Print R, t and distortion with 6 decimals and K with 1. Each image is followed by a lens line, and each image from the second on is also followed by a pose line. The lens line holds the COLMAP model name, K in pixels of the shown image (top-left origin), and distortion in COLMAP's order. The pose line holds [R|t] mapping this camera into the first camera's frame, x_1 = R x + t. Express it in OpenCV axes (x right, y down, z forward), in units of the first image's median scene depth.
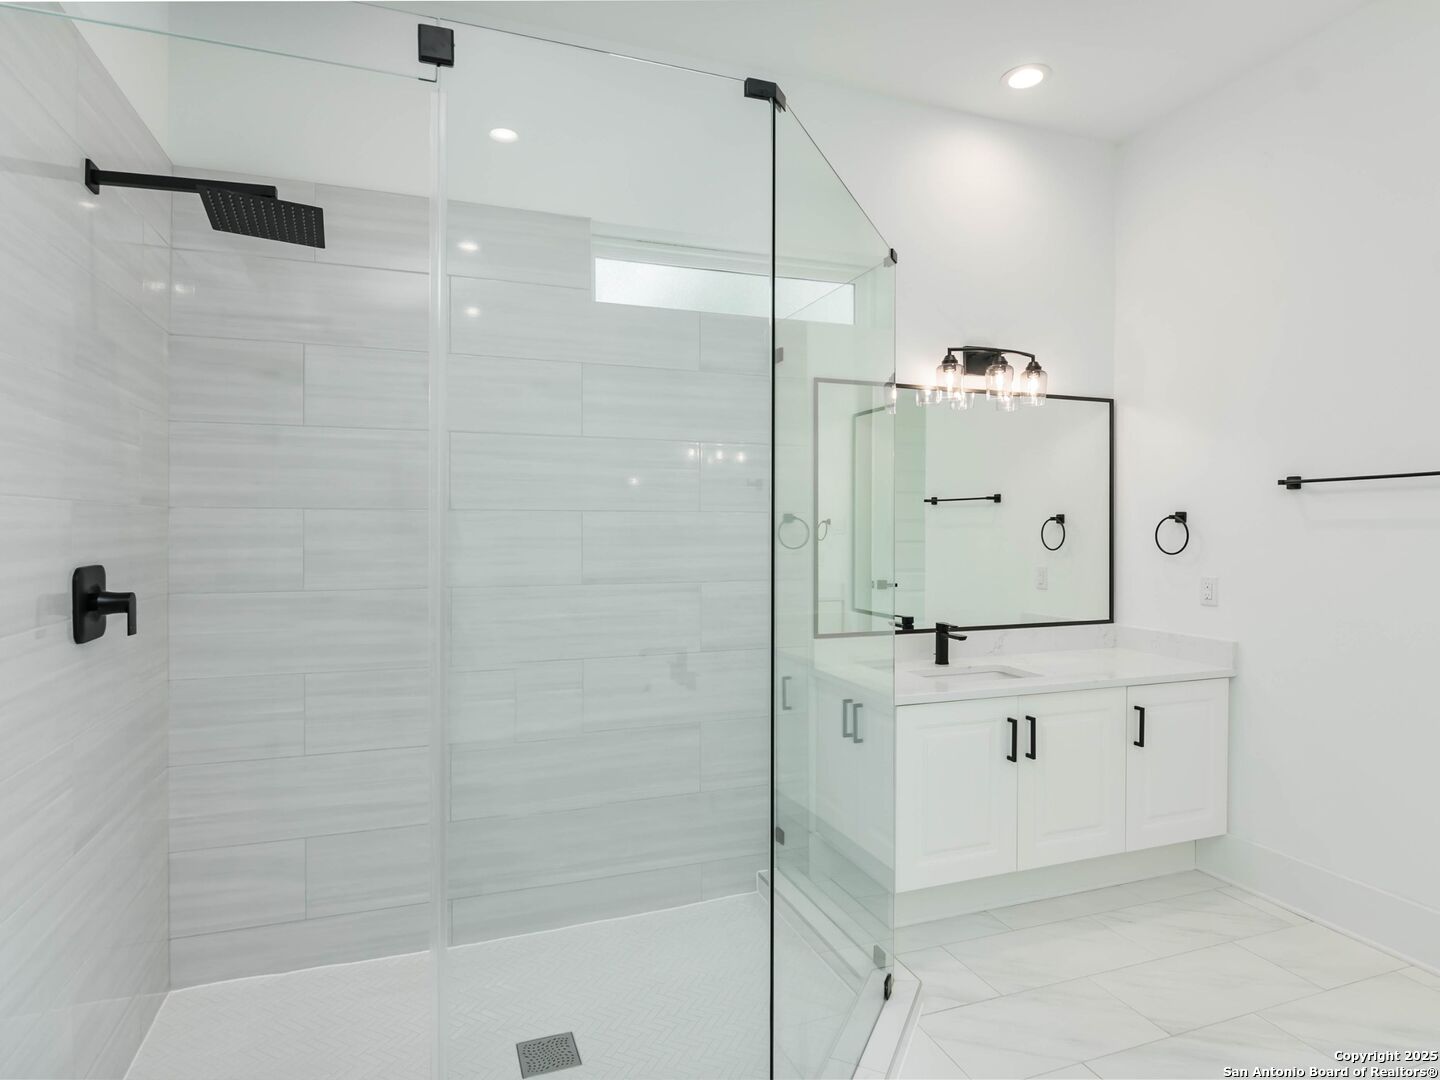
lens RADIAL K [[780.0, 0, 720.4], [0, 780.0, 532.4], [0, 0, 1]] dist [-0.016484, -0.000988]
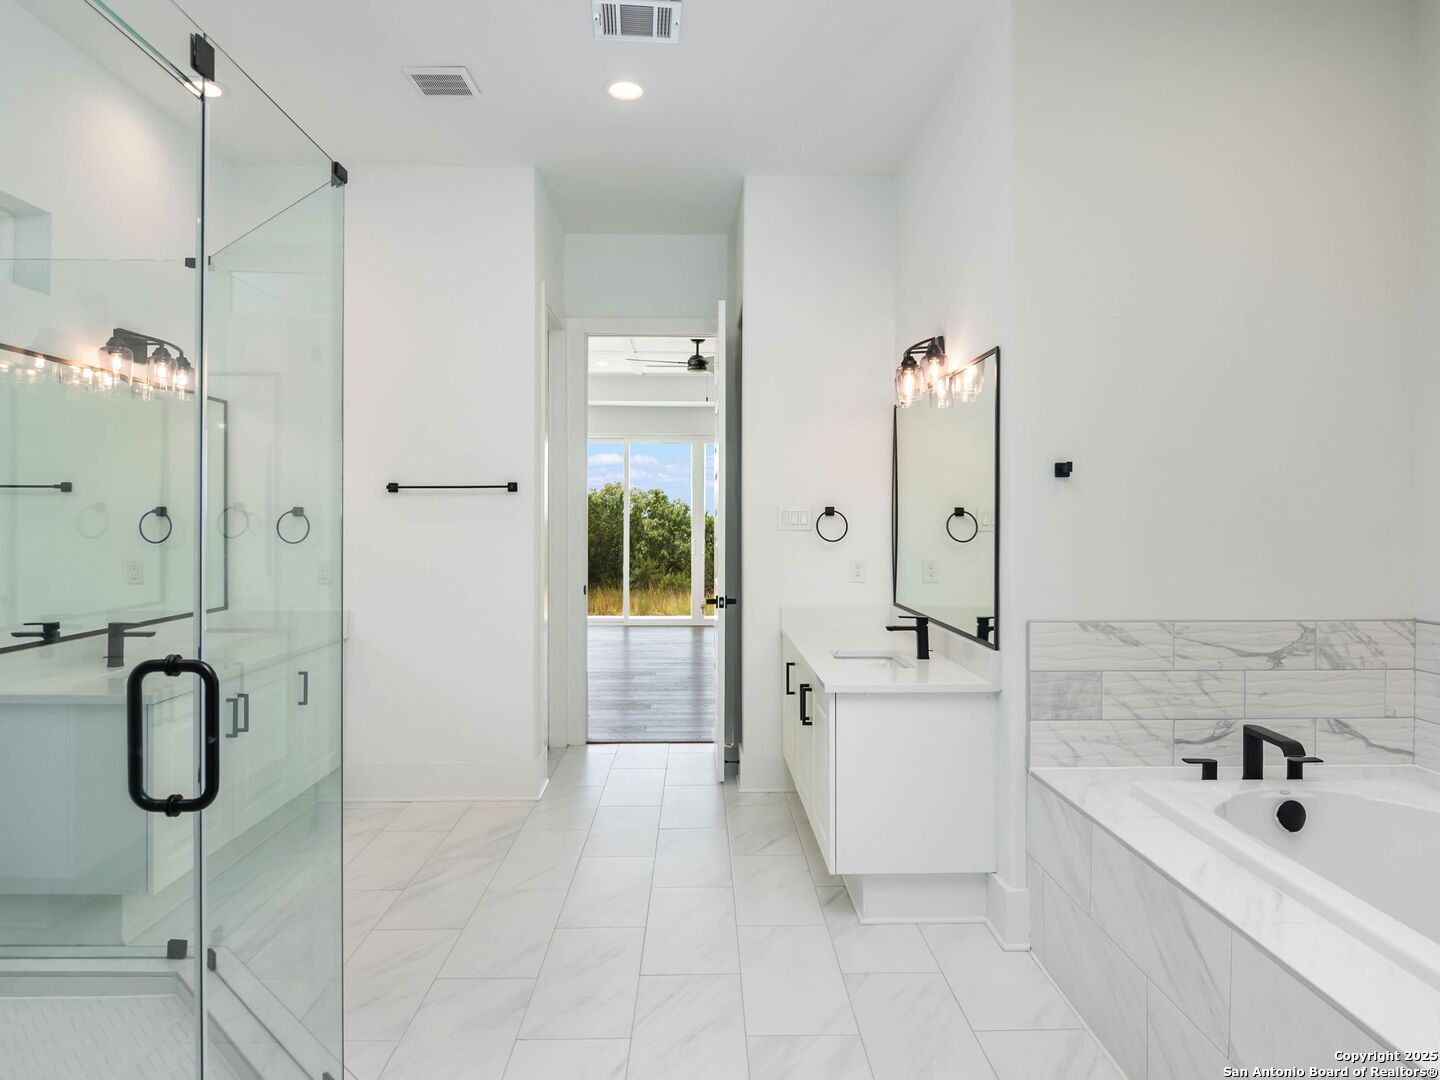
lens RADIAL K [[780.0, 0, 718.7], [0, 780.0, 532.9], [0, 0, 1]] dist [-0.016484, -0.000988]
pose [[0.331601, -0.016509, 0.943275, -0.350491], [0.005109, 0.999864, 0.015704, -0.002894], [-0.943406, -0.000388, 0.331640, 0.004574]]
